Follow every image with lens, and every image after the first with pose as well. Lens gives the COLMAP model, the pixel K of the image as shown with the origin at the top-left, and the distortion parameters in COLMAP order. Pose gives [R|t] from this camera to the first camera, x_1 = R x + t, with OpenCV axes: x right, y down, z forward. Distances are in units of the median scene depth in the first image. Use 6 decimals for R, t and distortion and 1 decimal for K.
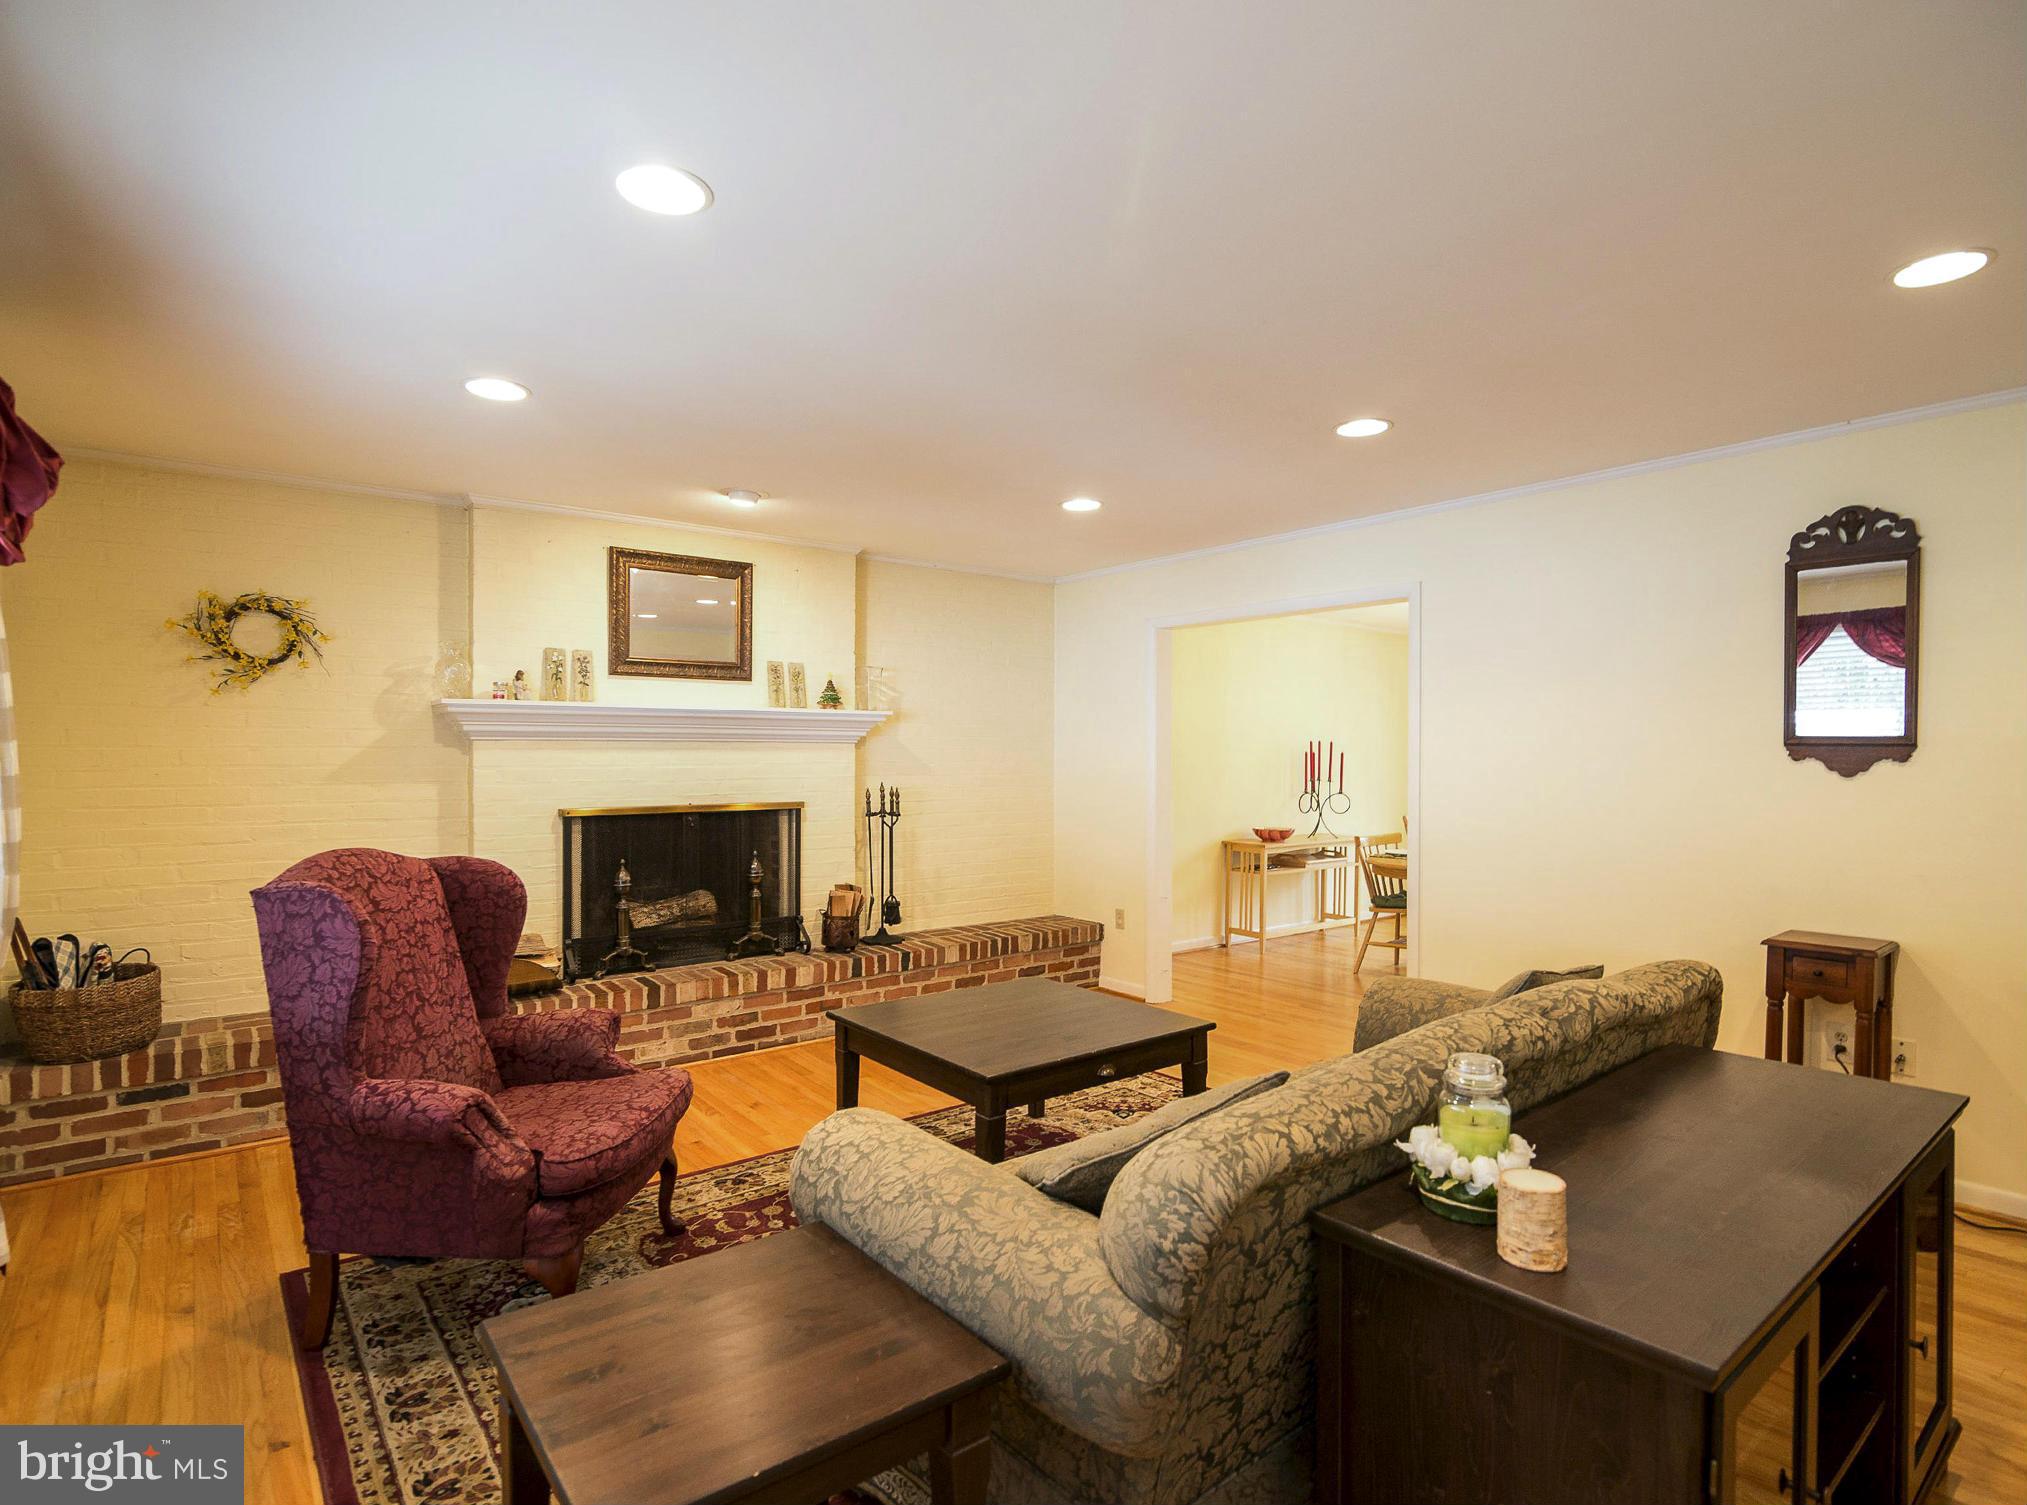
lens RADIAL K [[1029.4, 0, 1018.6], [0, 1029.4, 754.6], [0, 0, 1]] dist [-0.000714, -0.000048]
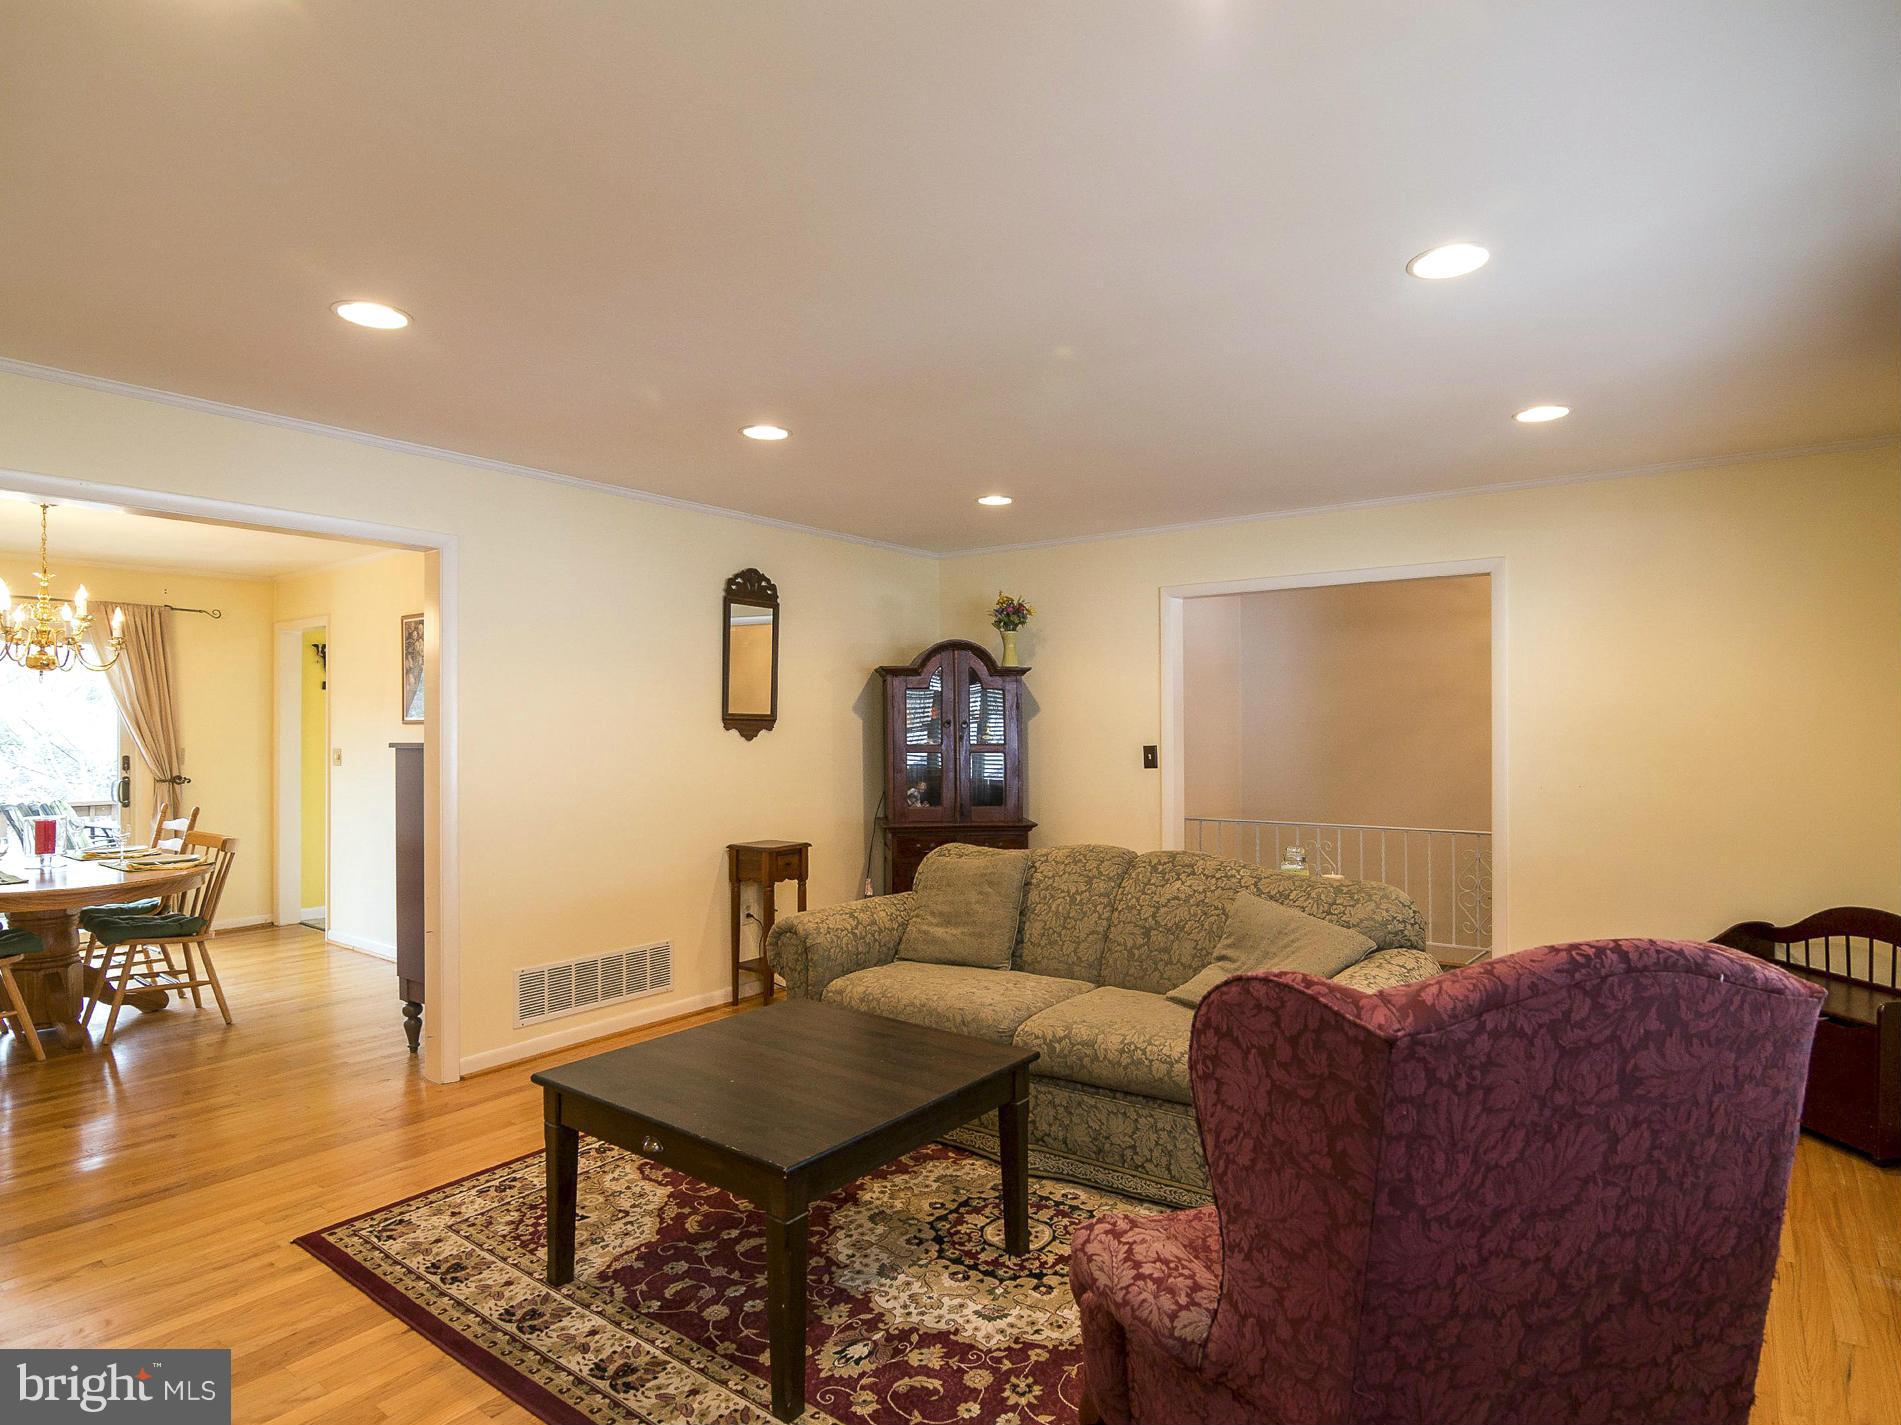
lens RADIAL K [[1032.2, 0, 952.2], [0, 1032.2, 719.3], [0, 0, 1]] dist [-0.025233, -0.000585]
pose [[-0.234223, 0.004787, 0.972171, -0.777009], [0.003572, 0.999985, -0.004063, -0.002930], [-0.972176, 0.002521, -0.234236, 1.047598]]
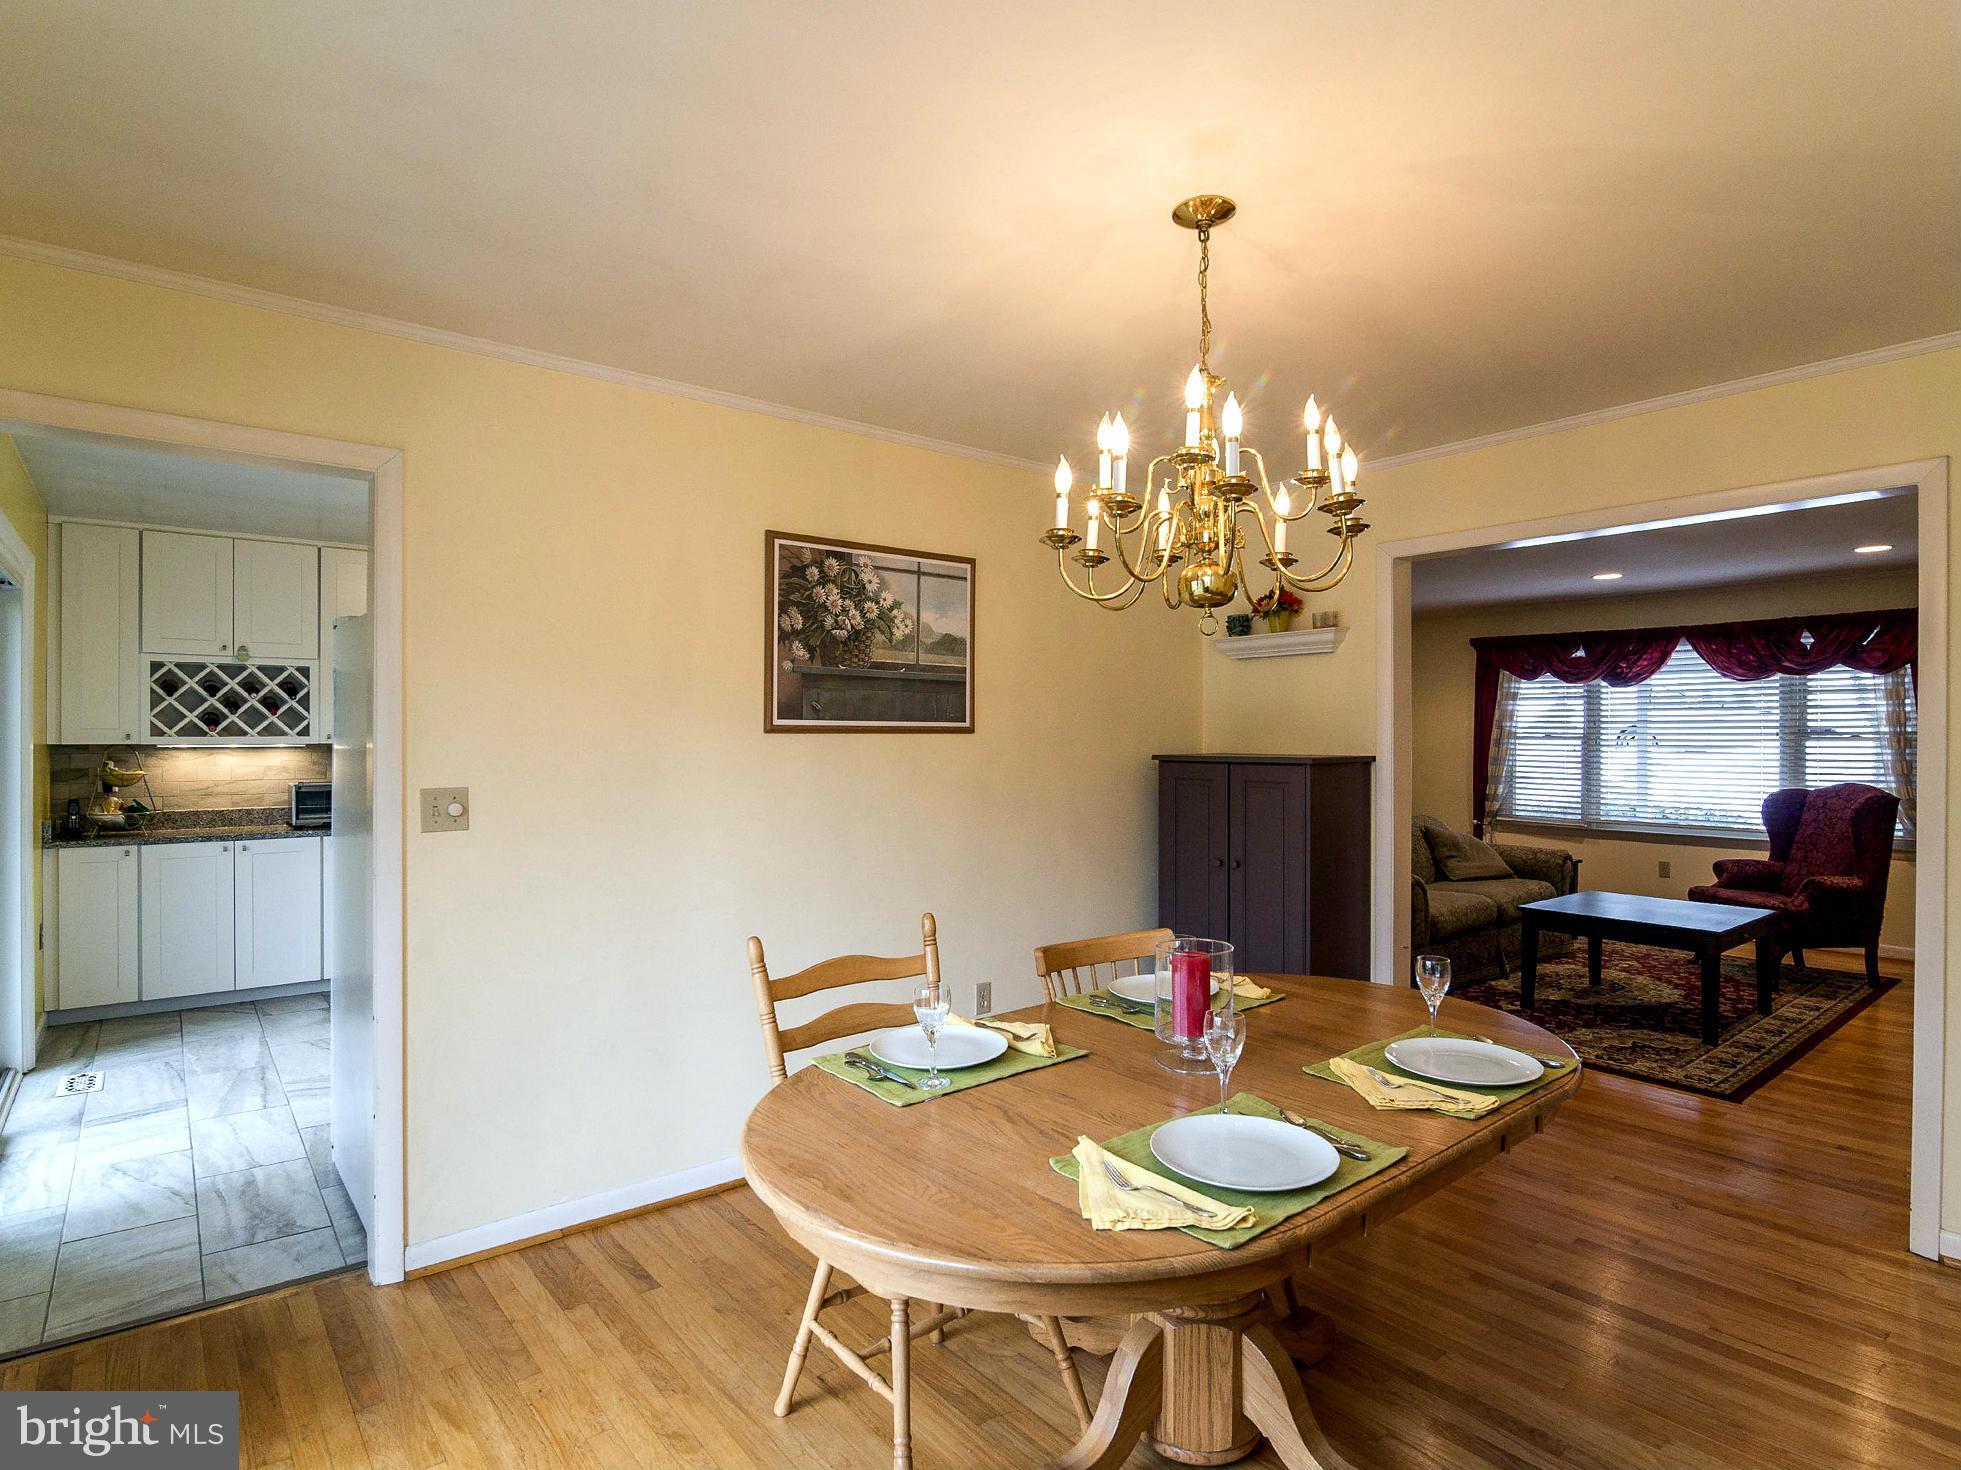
lens RADIAL K [[1064.7, 0, 997.5], [0, 1064.7, 734.6], [0, 0, 1]] dist [-0.025233, -0.000585]
pose [[-0.999983, -0.002269, 0.005278, 0.960101], [-0.002235, 0.999976, 0.006487, -0.009663], [-0.005292, 0.006475, -0.999965, 2.544675]]
